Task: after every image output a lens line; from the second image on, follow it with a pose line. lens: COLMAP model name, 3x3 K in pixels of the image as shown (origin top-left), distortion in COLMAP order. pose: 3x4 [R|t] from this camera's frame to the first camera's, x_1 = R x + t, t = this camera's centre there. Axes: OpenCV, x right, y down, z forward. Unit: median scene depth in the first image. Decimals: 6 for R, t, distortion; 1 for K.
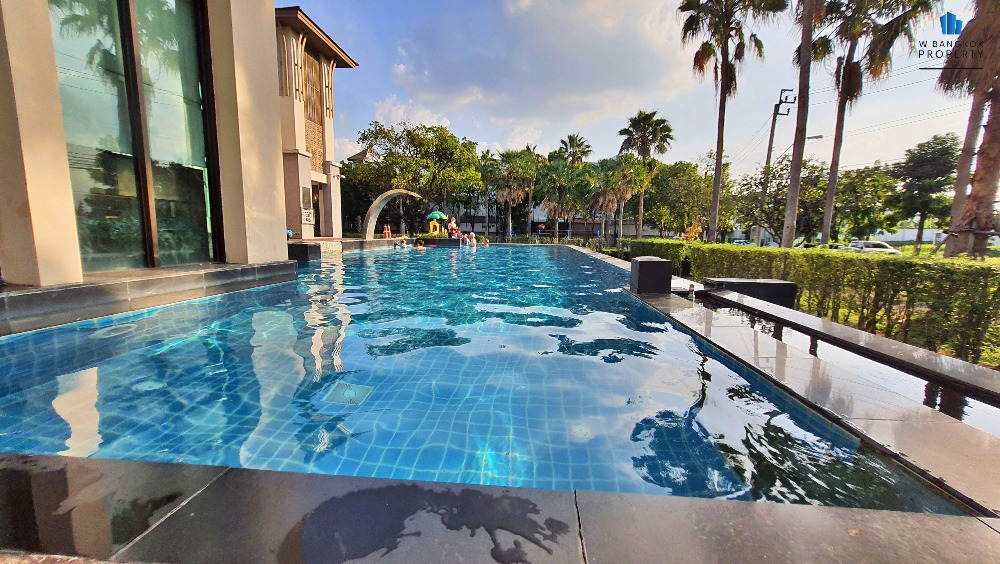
lens RADIAL K [[392.8, 0, 503.0], [0, 392.8, 282.9], [0, 0, 1]] dist [-0.000073, 0.000041]
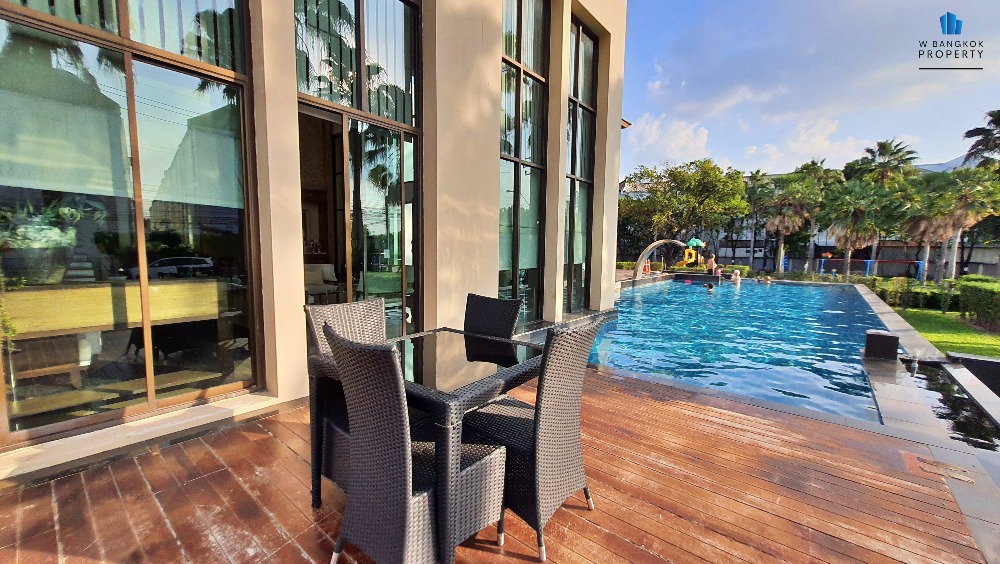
lens RADIAL K [[393.4, 0, 499.2], [0, 393.4, 288.2], [0, 0, 1]] dist [-0.001282, 0.006102]
pose [[0.820501, 0.040540, -0.570206, 0.003939], [-0.059637, 0.998110, -0.014852, -0.016536], [0.568526, 0.046192, 0.821367, -0.142559]]
